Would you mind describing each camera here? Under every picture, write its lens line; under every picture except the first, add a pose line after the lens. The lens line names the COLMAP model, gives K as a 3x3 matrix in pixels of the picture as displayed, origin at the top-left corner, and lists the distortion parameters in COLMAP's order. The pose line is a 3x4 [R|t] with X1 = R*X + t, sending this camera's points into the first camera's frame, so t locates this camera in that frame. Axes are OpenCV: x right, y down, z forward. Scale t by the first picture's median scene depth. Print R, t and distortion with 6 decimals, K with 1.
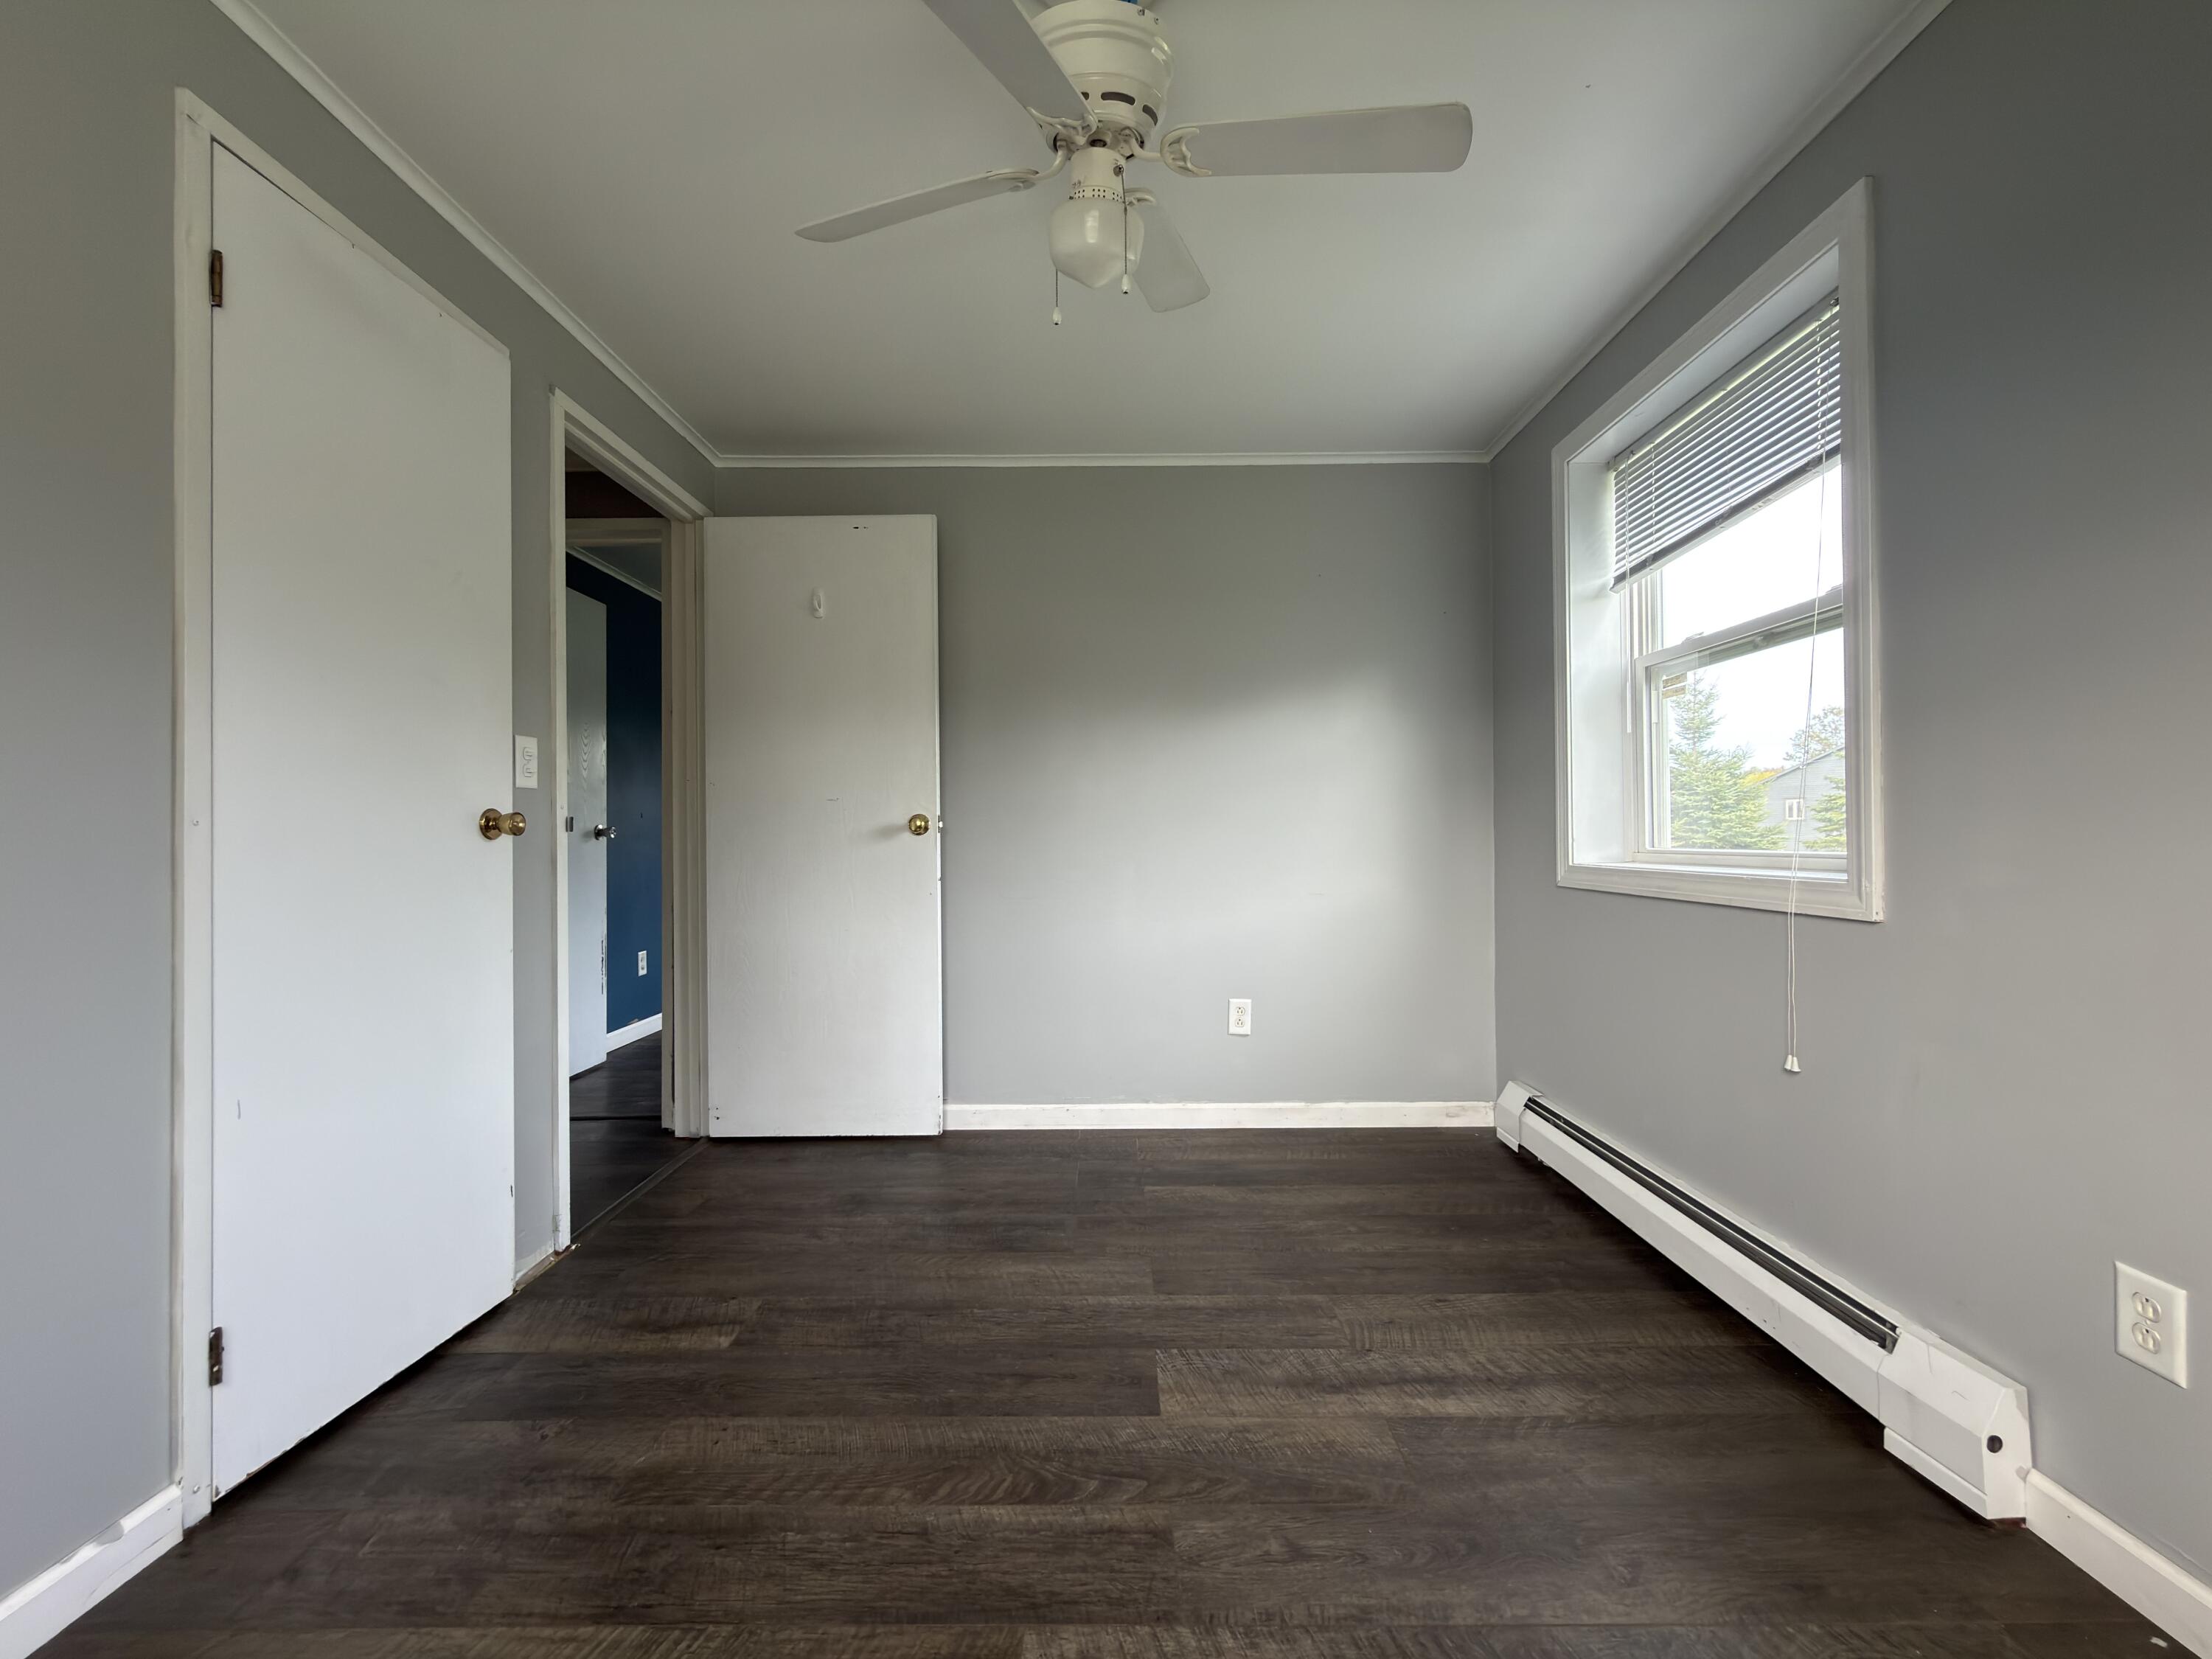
lens RADIAL K [[884.3, 0, 1109.9], [0, 884.3, 829.6], [0, 0, 1]] dist [-0.001029, 0.000296]
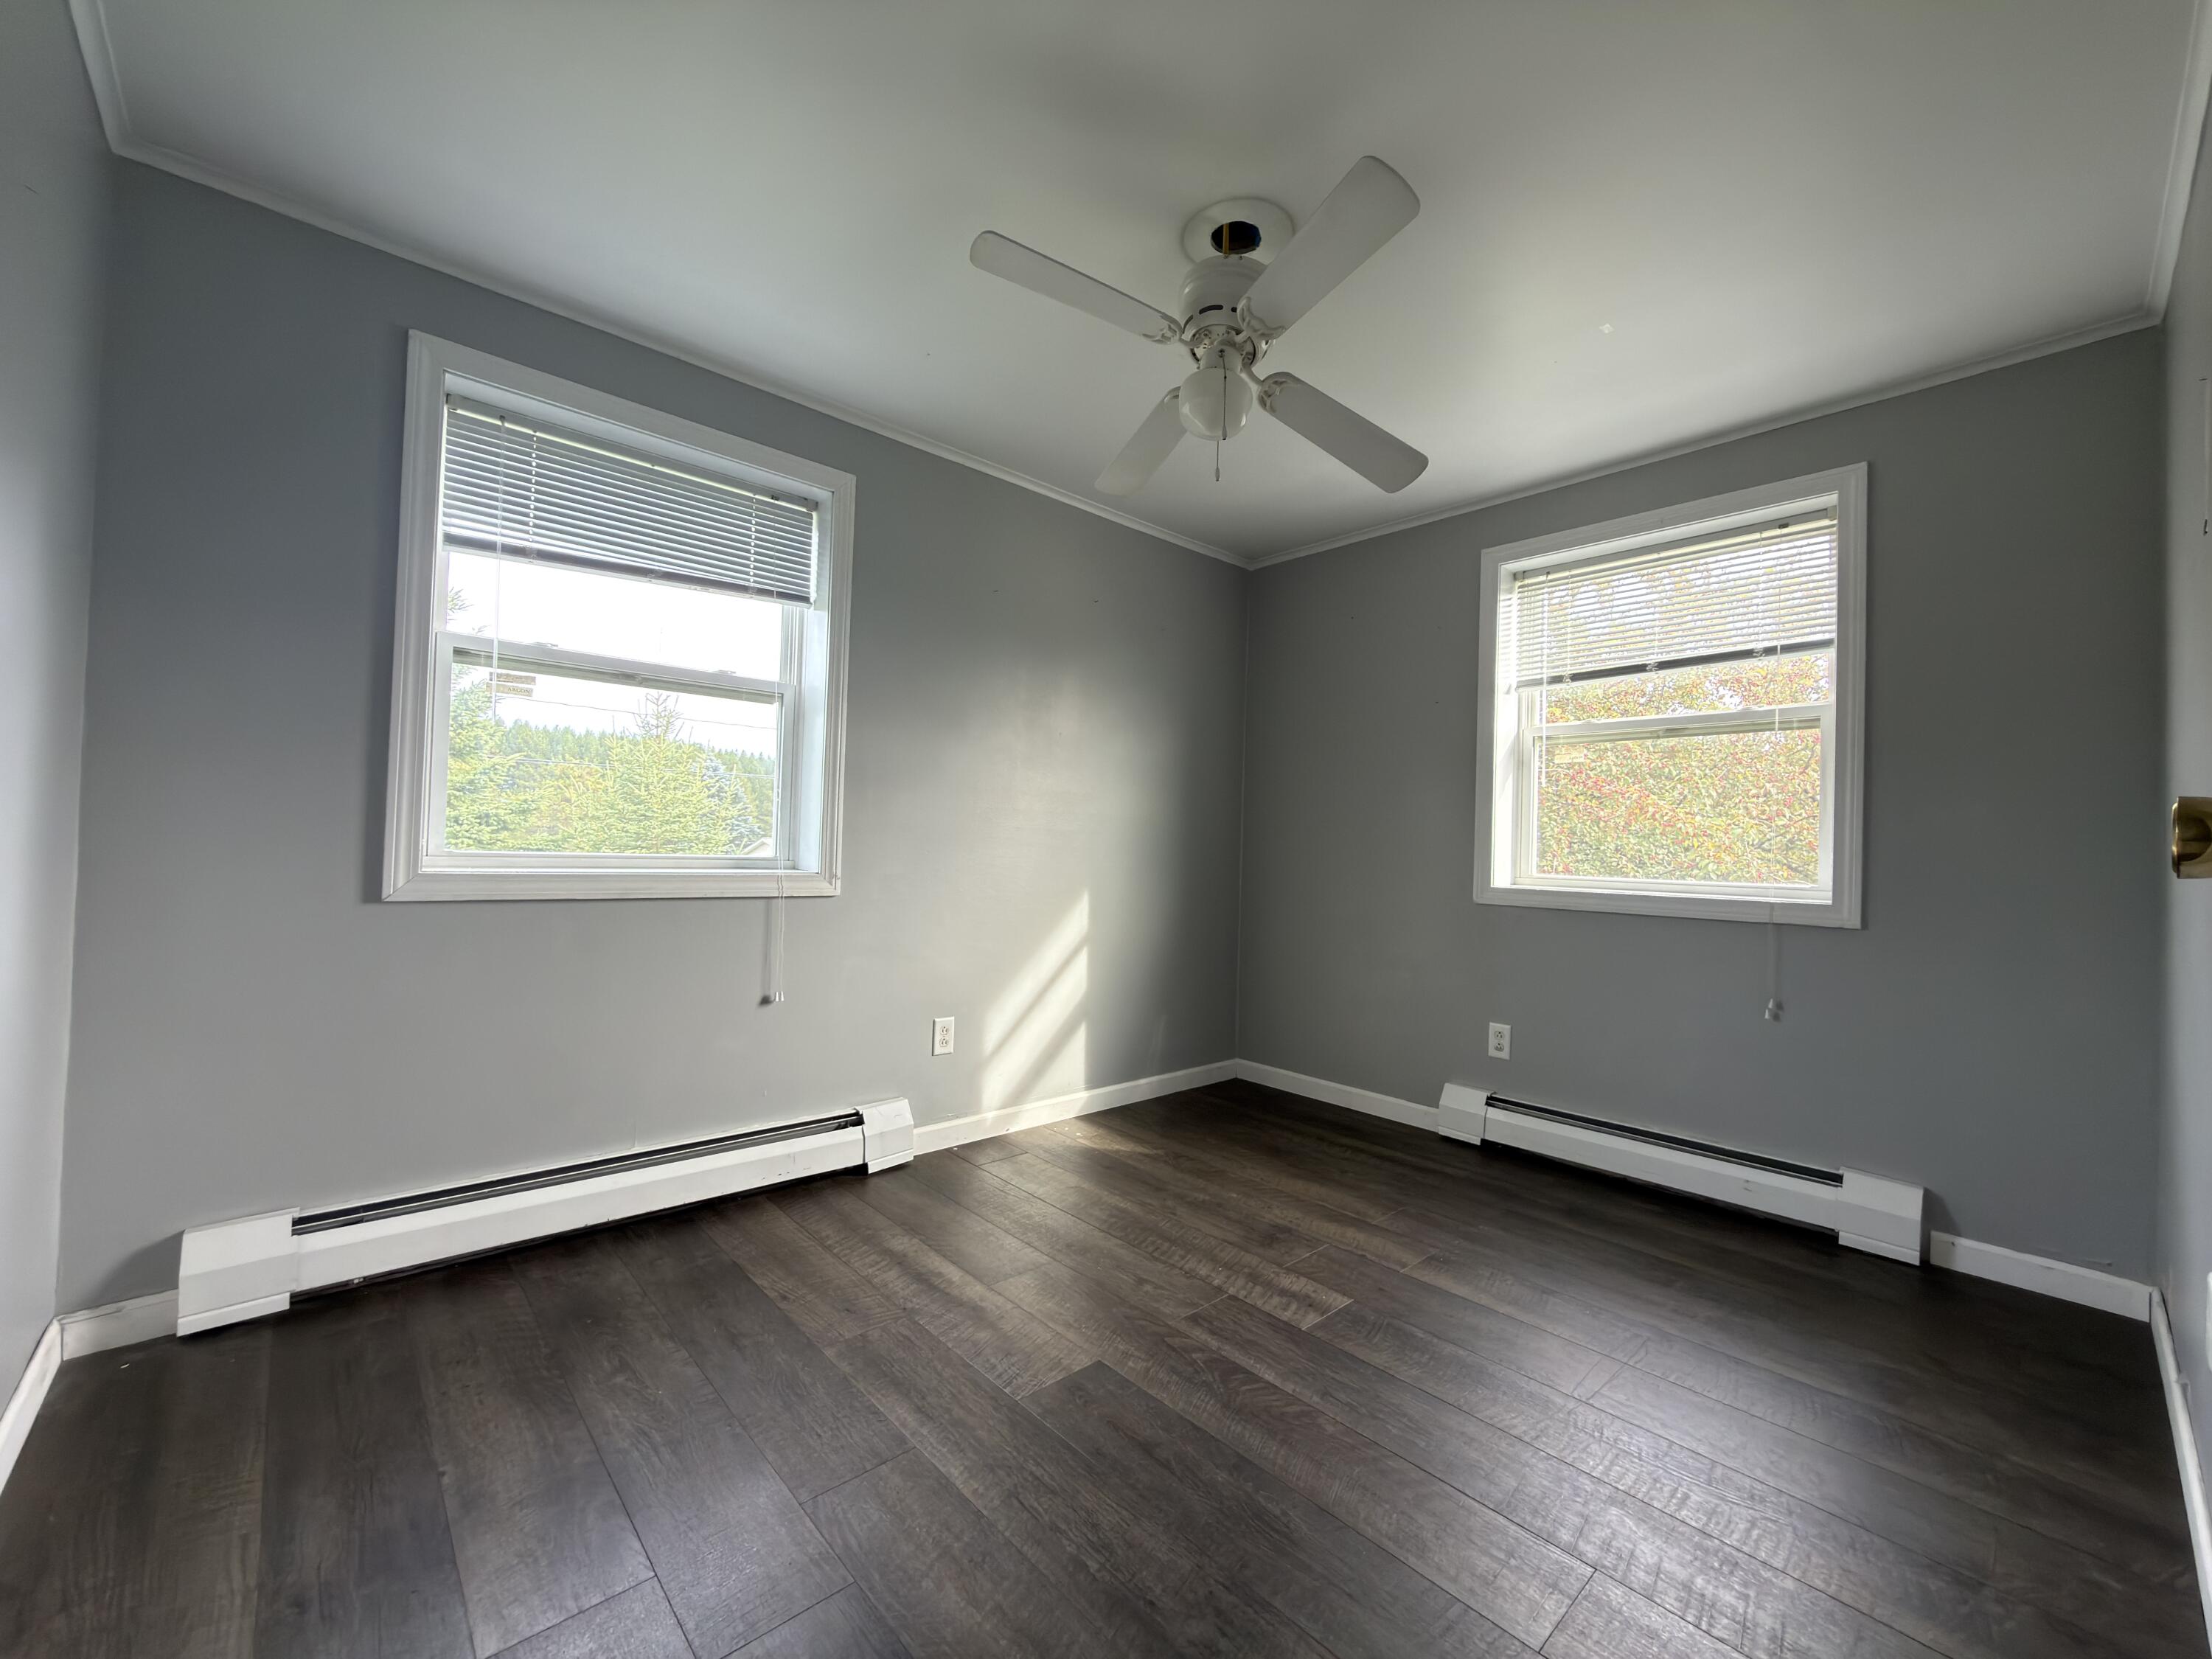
lens RADIAL K [[878.8, 0, 1110.2], [0, 878.8, 832.5], [0, 0, 1]] dist [-0.000805, 0.000085]
pose [[-0.677891, 0.004591, 0.735148, -0.718023], [-0.028326, 0.999075, -0.032360, 0.017126], [-0.734617, -0.042760, -0.677134, 1.623838]]
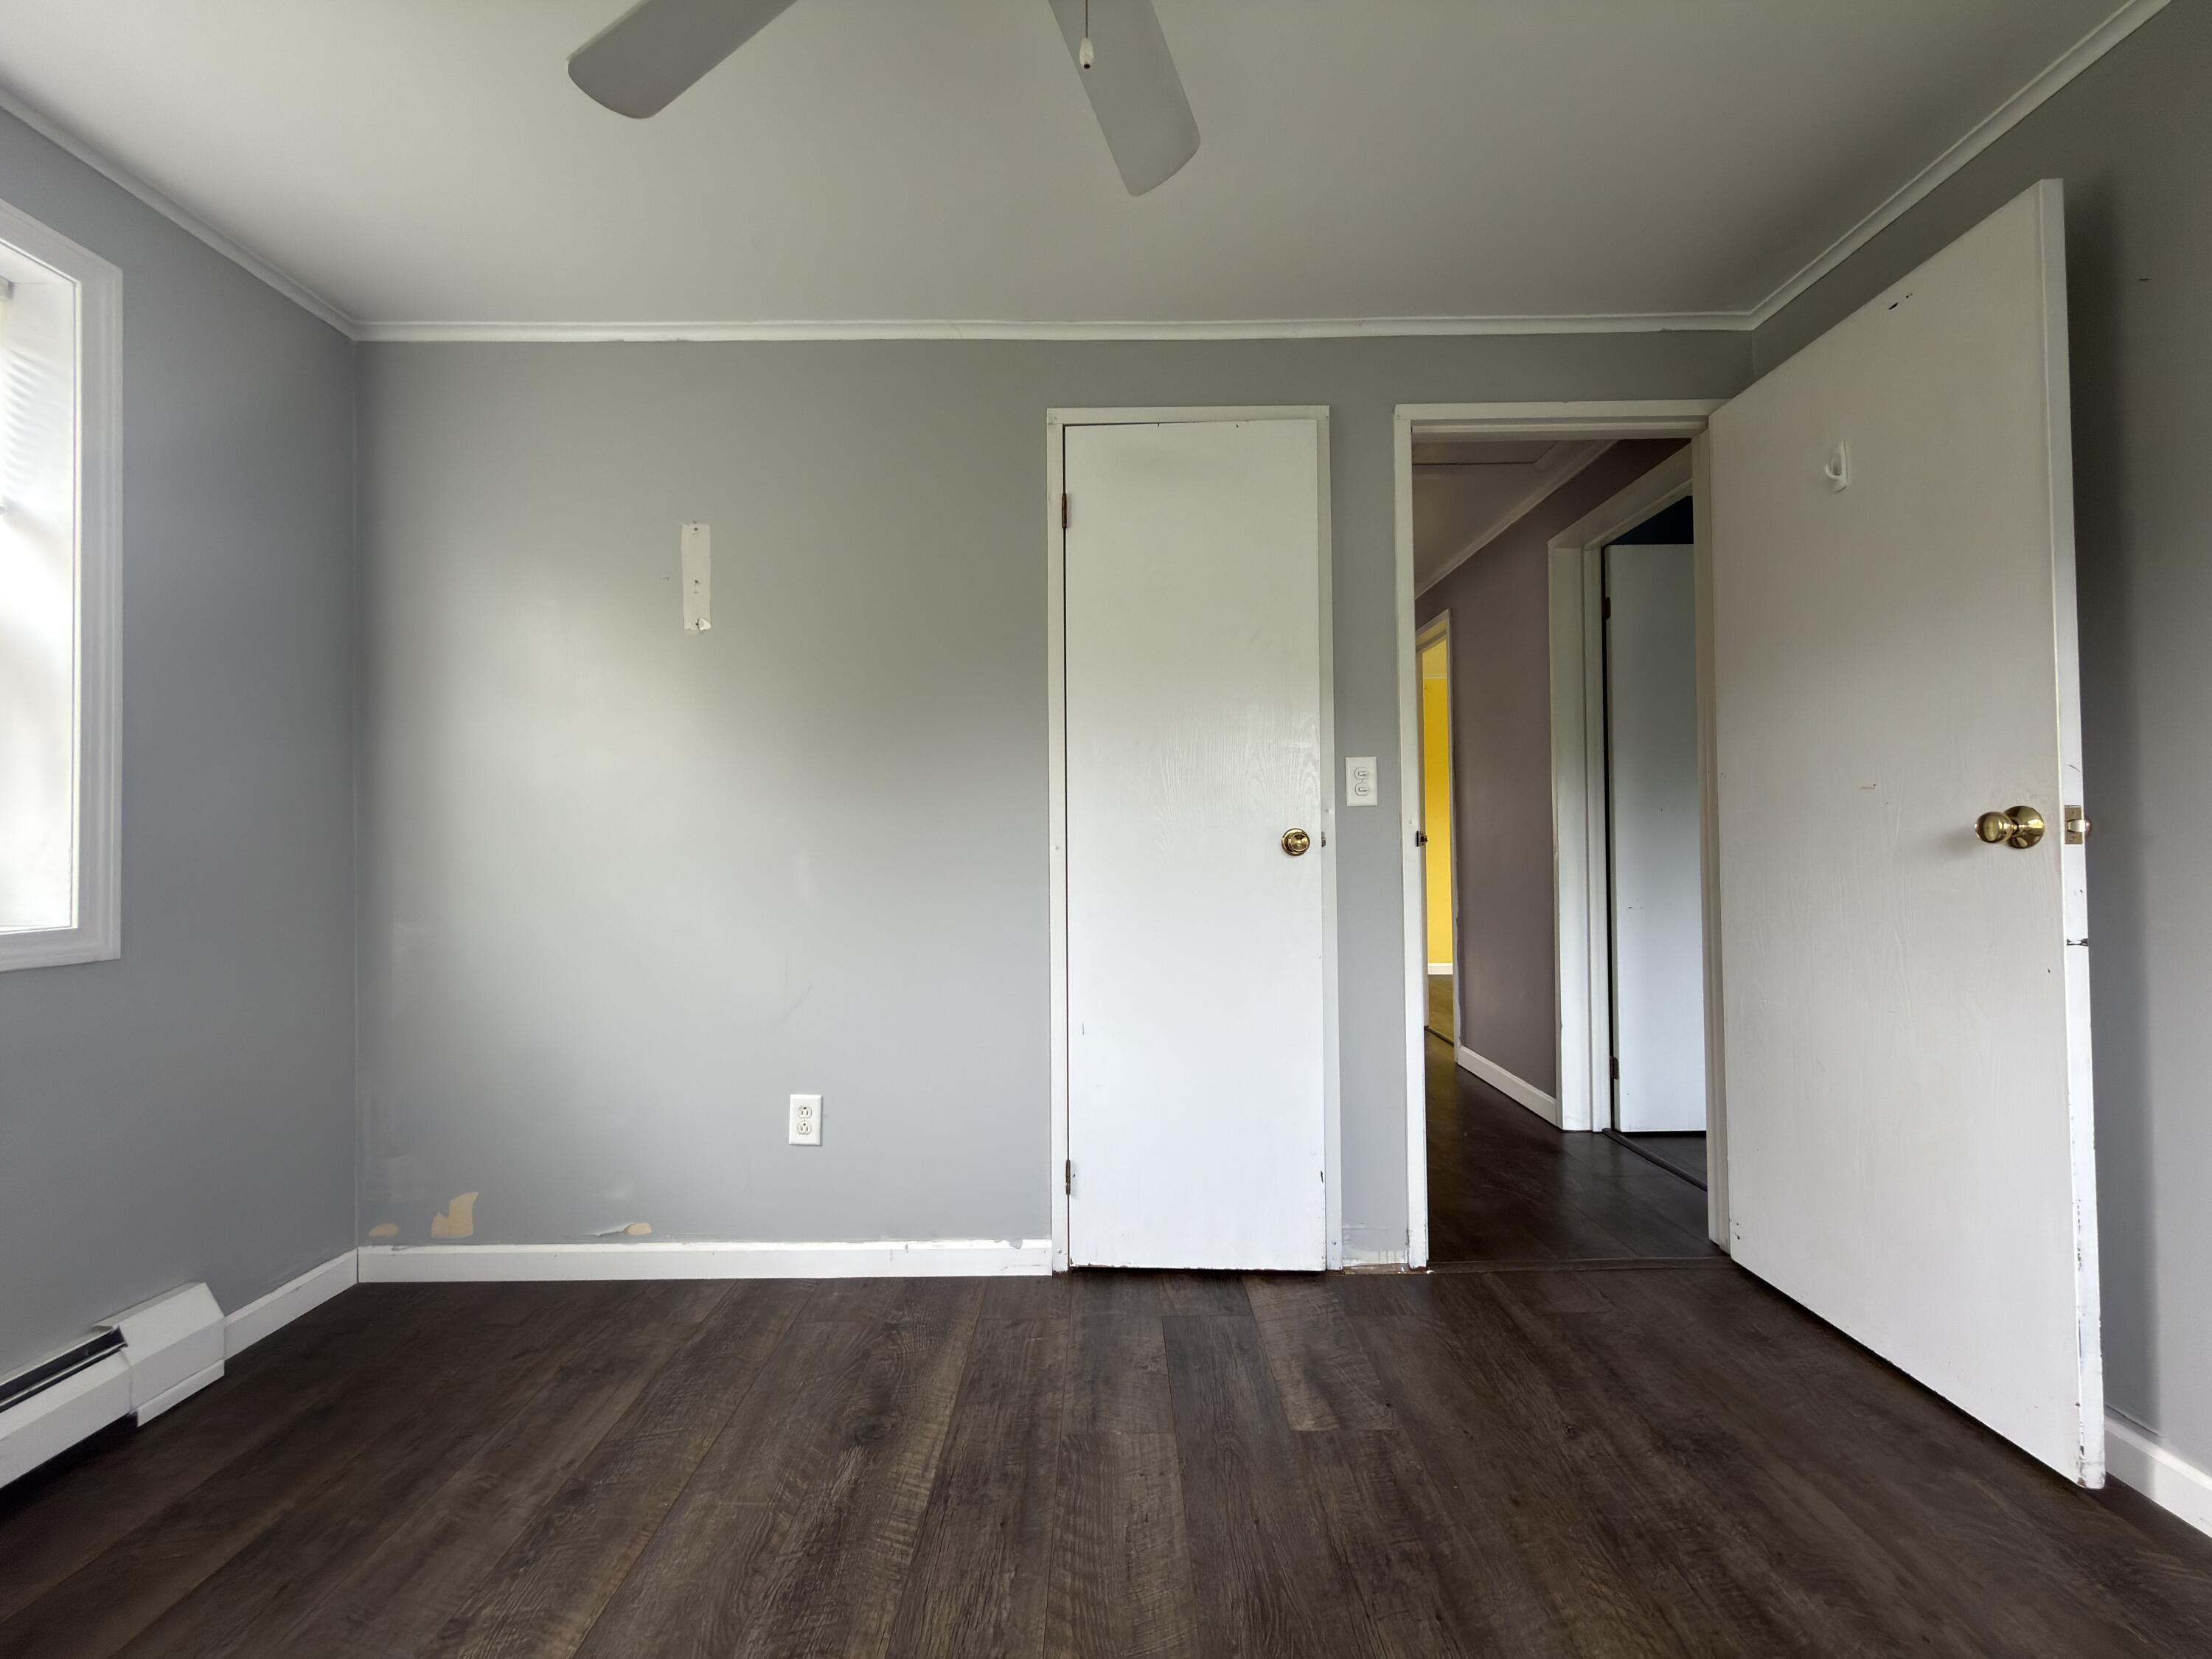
lens RADIAL K [[878.8, 0, 1110.2], [0, 878.8, 832.5], [0, 0, 1]] dist [-0.000805, 0.000085]
pose [[0.004417, -0.008786, -0.999952, 0.474272], [0.020337, 0.999755, -0.008694, -0.014617], [0.999783, -0.020298, 0.004595, 0.850689]]
